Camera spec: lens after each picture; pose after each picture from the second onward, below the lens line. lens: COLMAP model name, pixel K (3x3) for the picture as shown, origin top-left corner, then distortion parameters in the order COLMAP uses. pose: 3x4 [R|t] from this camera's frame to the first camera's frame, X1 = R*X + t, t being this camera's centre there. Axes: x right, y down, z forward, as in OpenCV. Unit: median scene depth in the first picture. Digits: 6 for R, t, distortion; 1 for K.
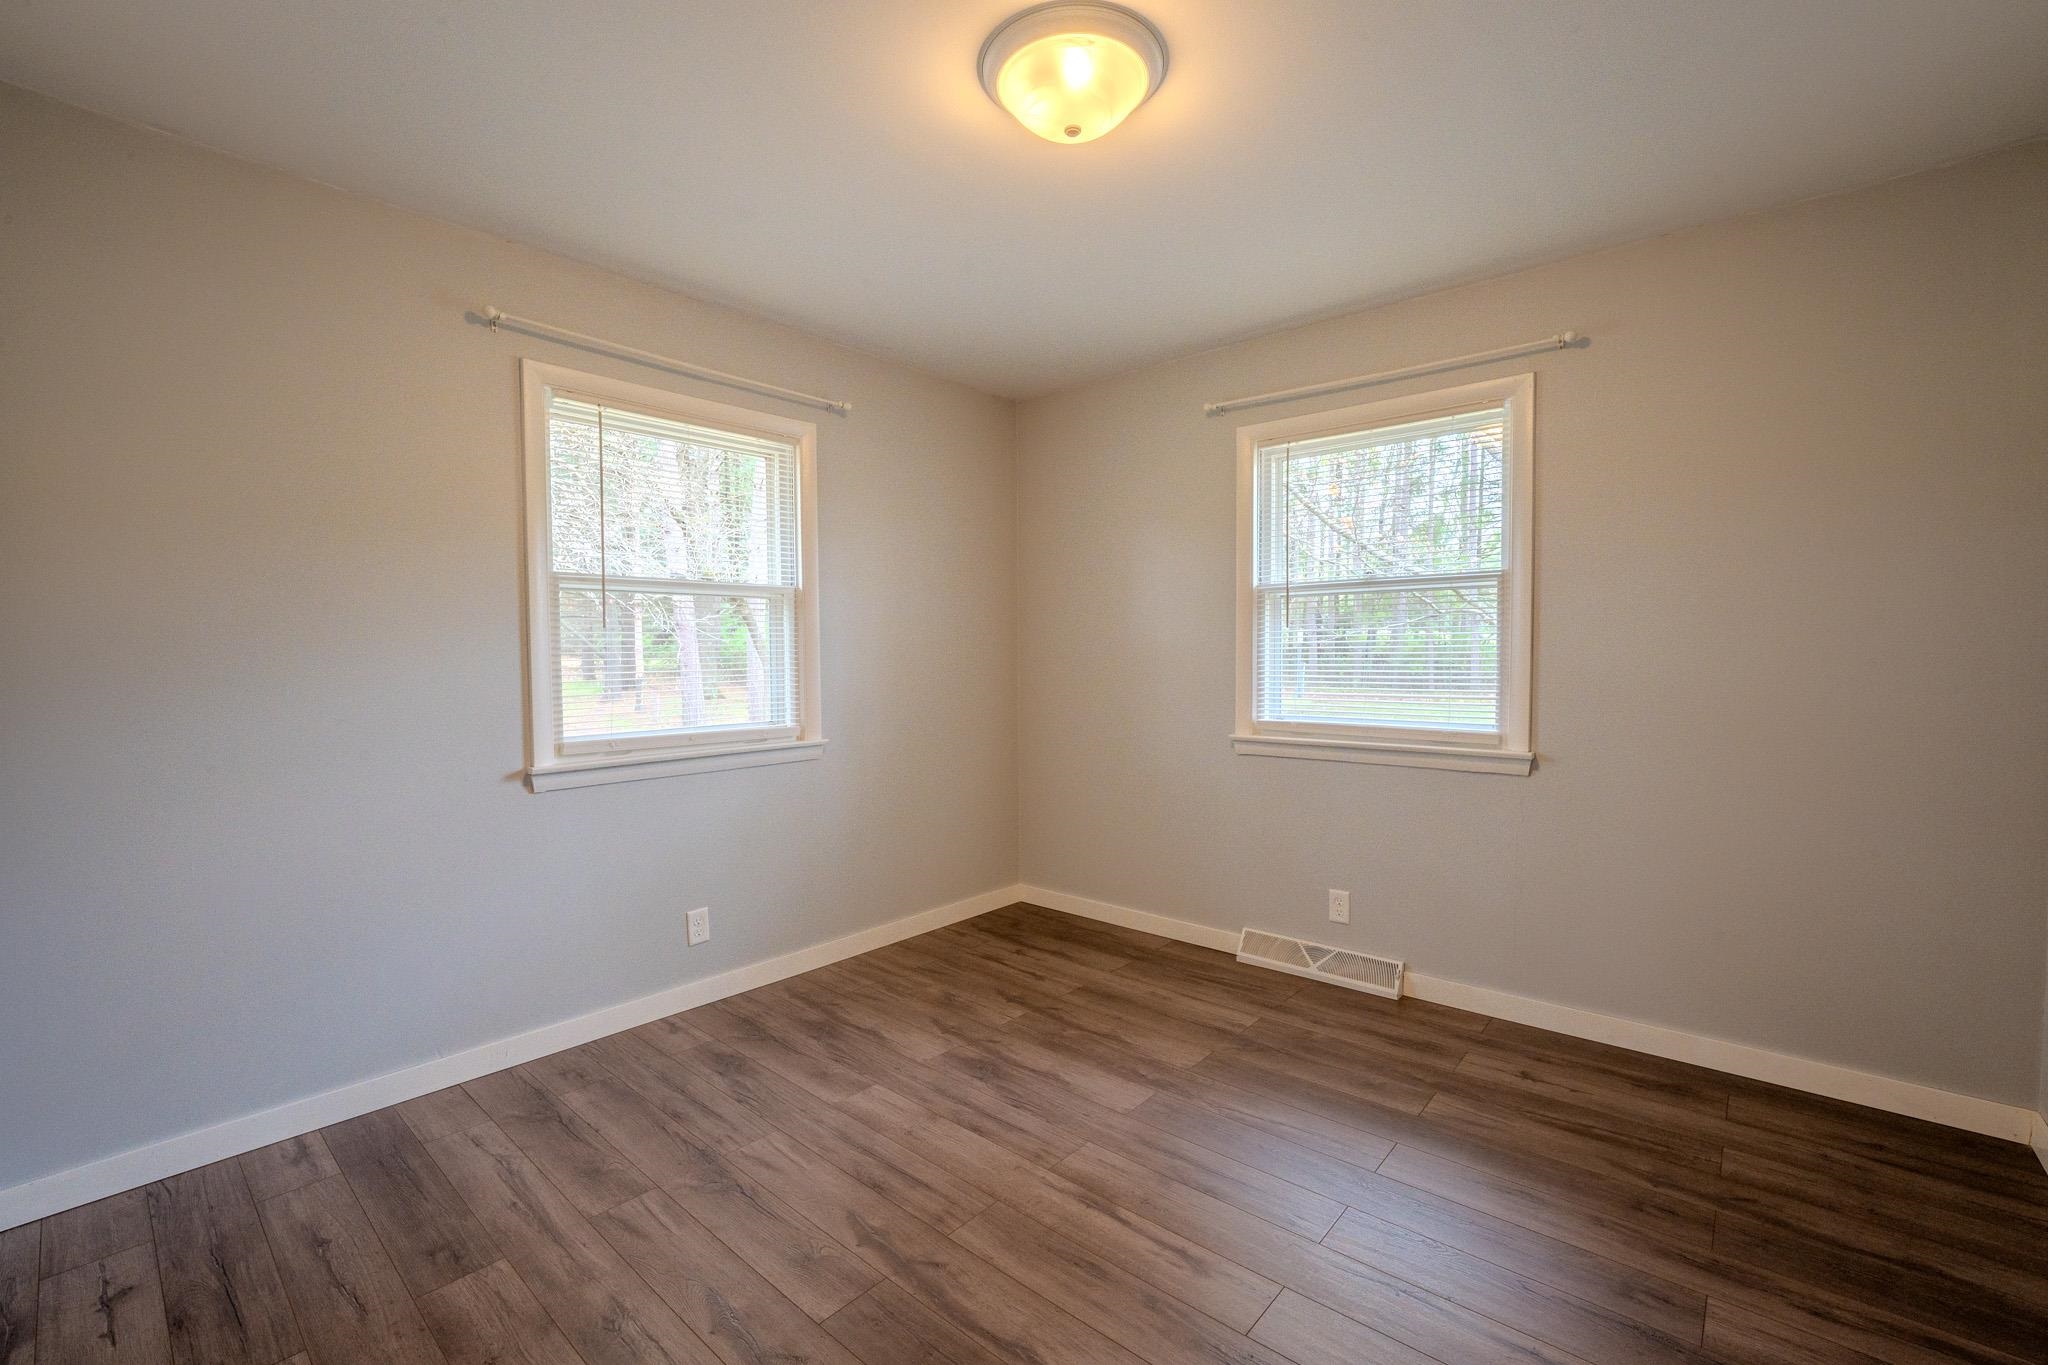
lens RADIAL K [[871.6, 0, 1022.1], [0, 871.6, 676.1], [0, 0, 1]] dist [-0.015809, 0.002132]
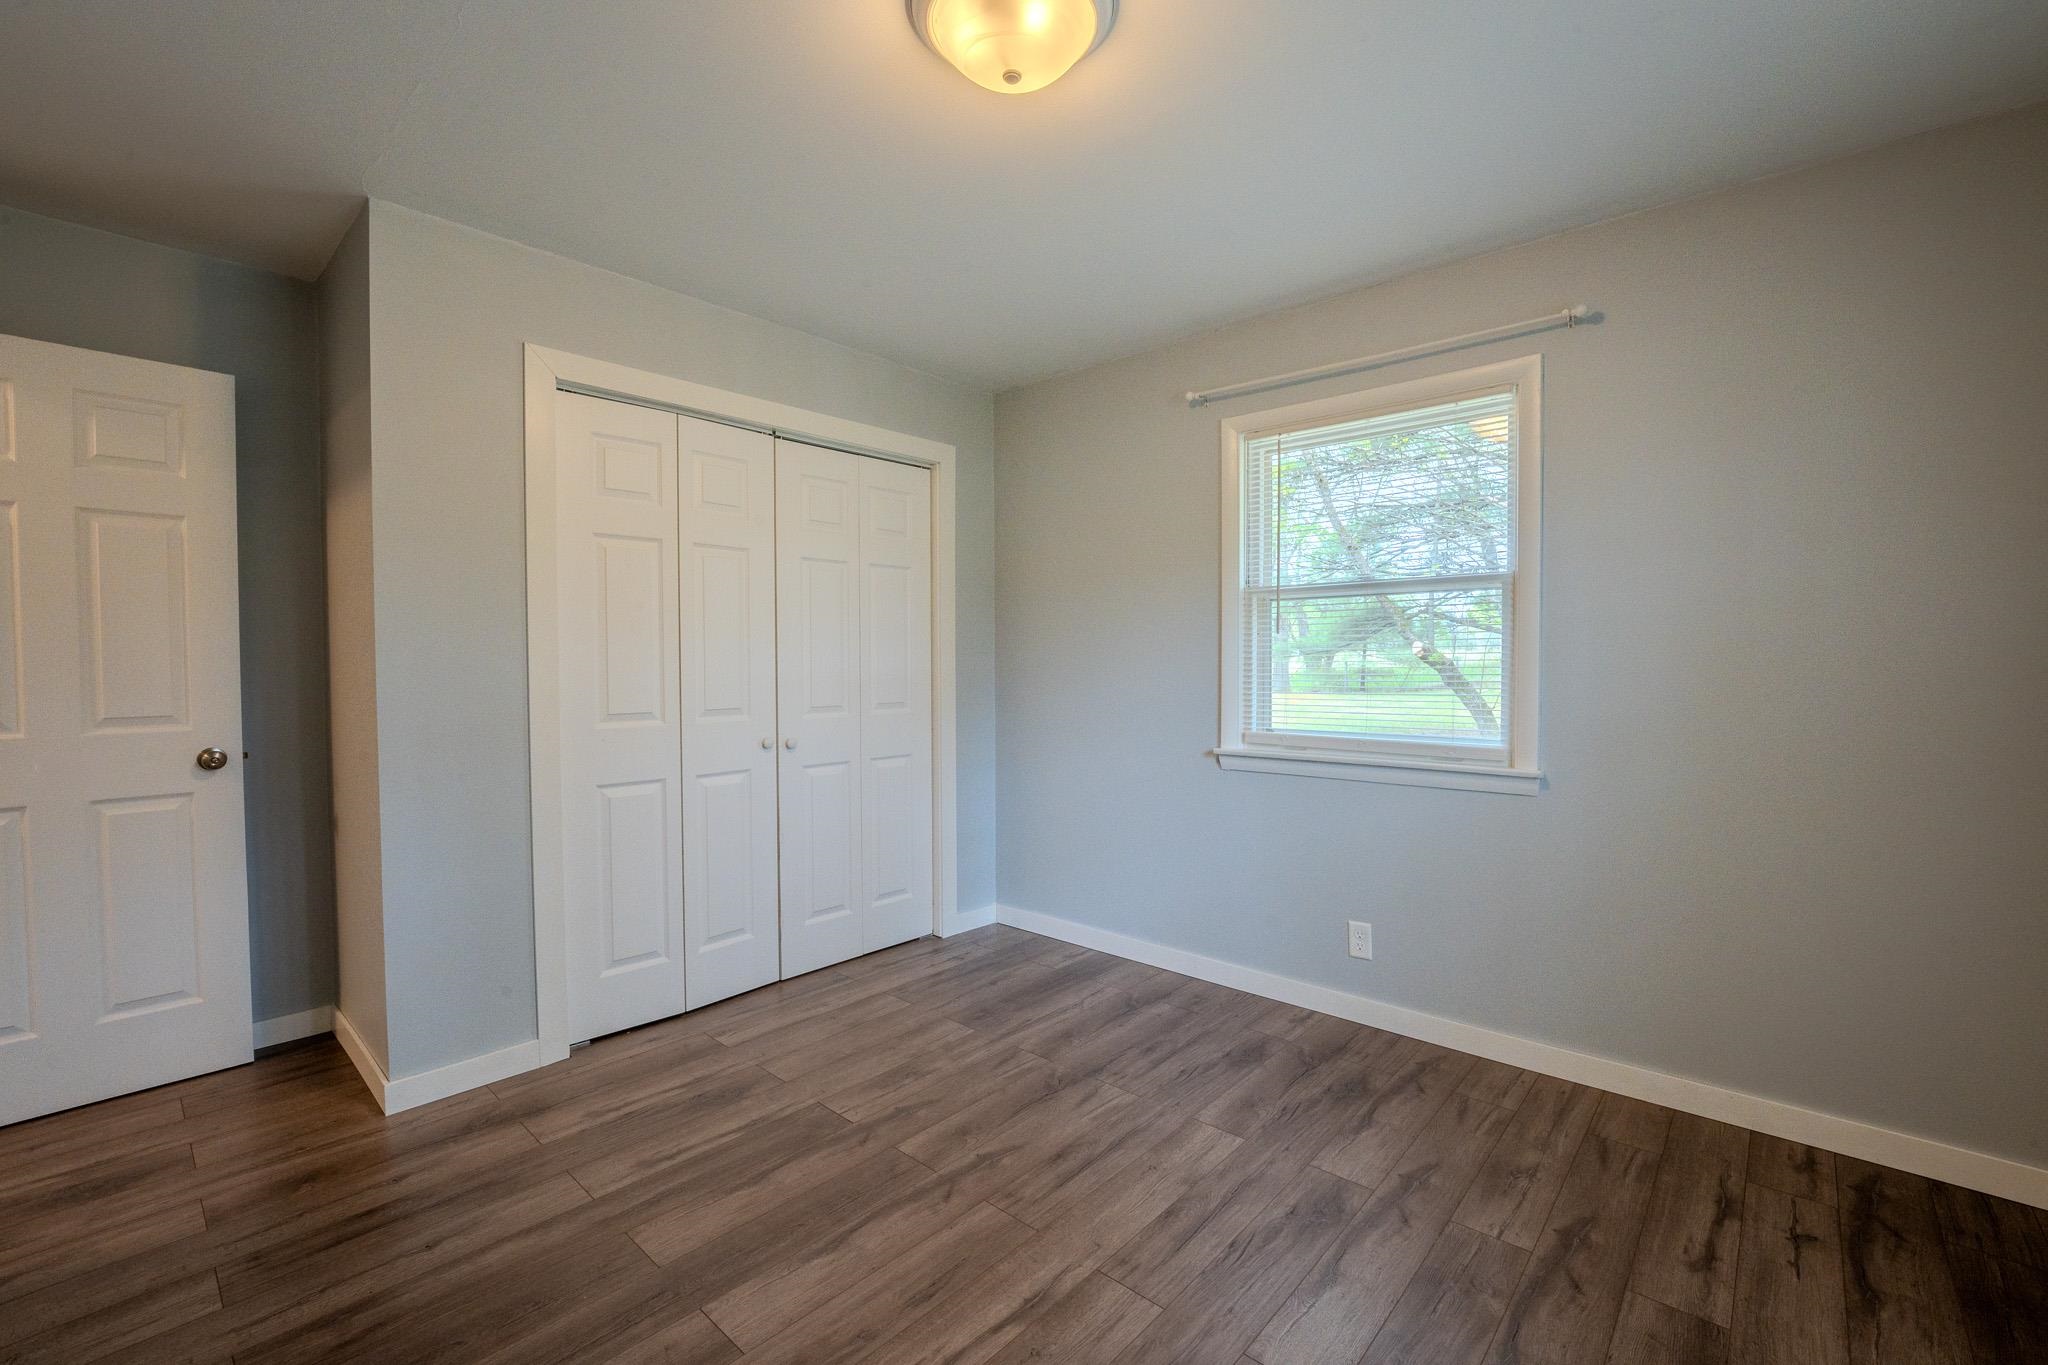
lens RADIAL K [[871.6, 0, 1020.9], [0, 871.6, 678.8], [0, 0, 1]] dist [-0.015809, 0.002132]
pose [[-0.014965, 0.029766, -0.999445, 0.646942], [-0.021800, 0.999309, 0.030089, -0.024609], [0.999650, 0.022238, -0.014306, 0.695220]]
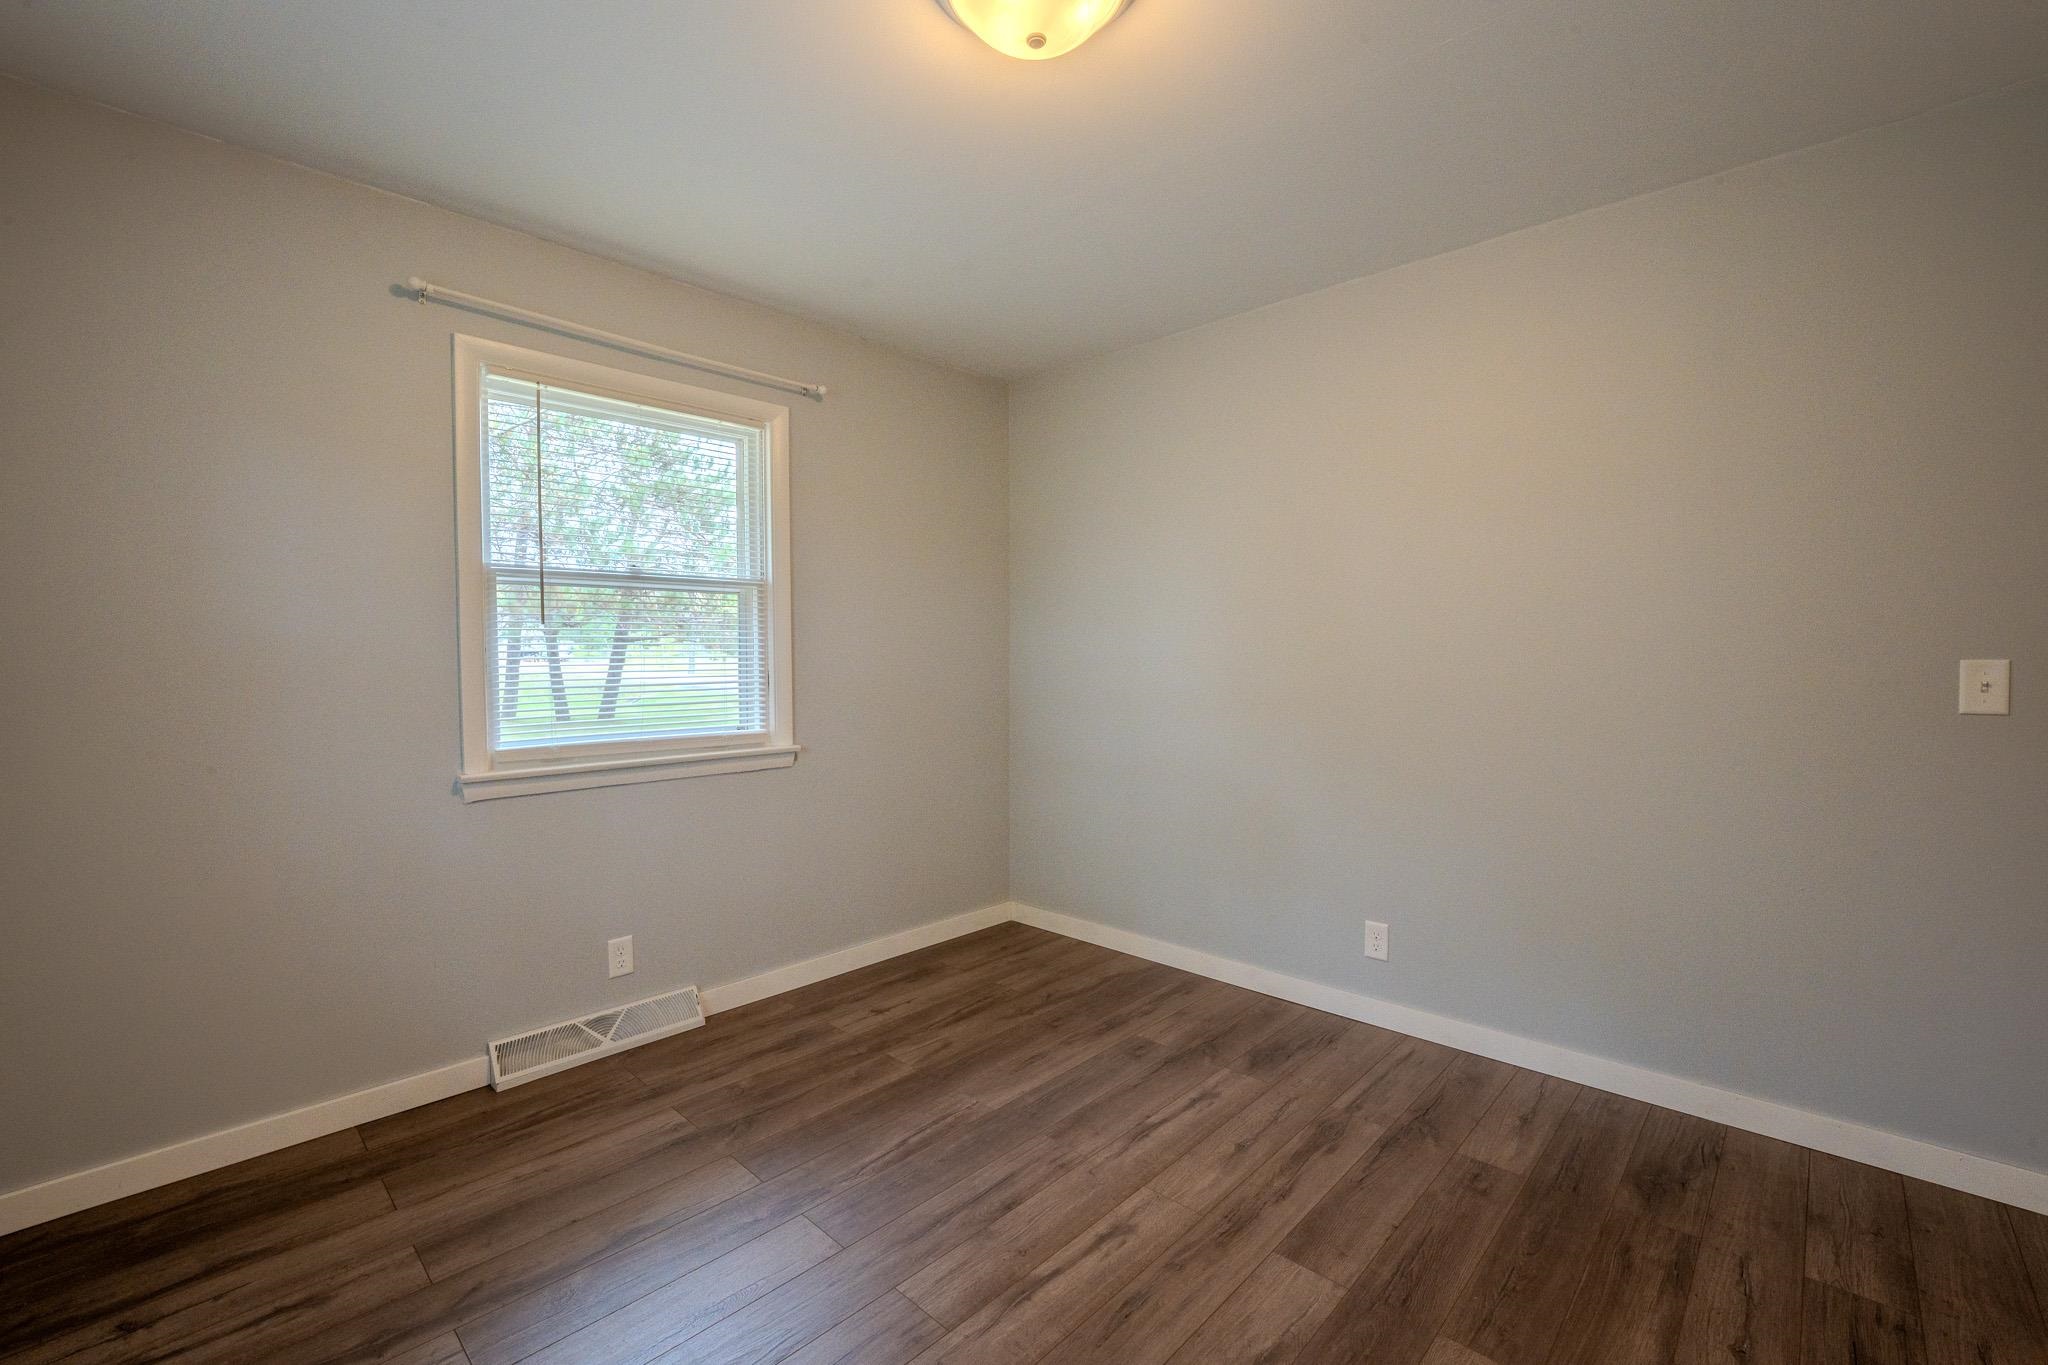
lens RADIAL K [[871.6, 0, 1018.7], [0, 871.6, 677.2], [0, 0, 1]] dist [-0.015809, 0.002132]
pose [[0.039078, -0.020713, 0.999021, -0.538855], [0.026435, 0.999457, 0.019688, -0.015734], [-0.998886, 0.025640, 0.039604, 0.672110]]
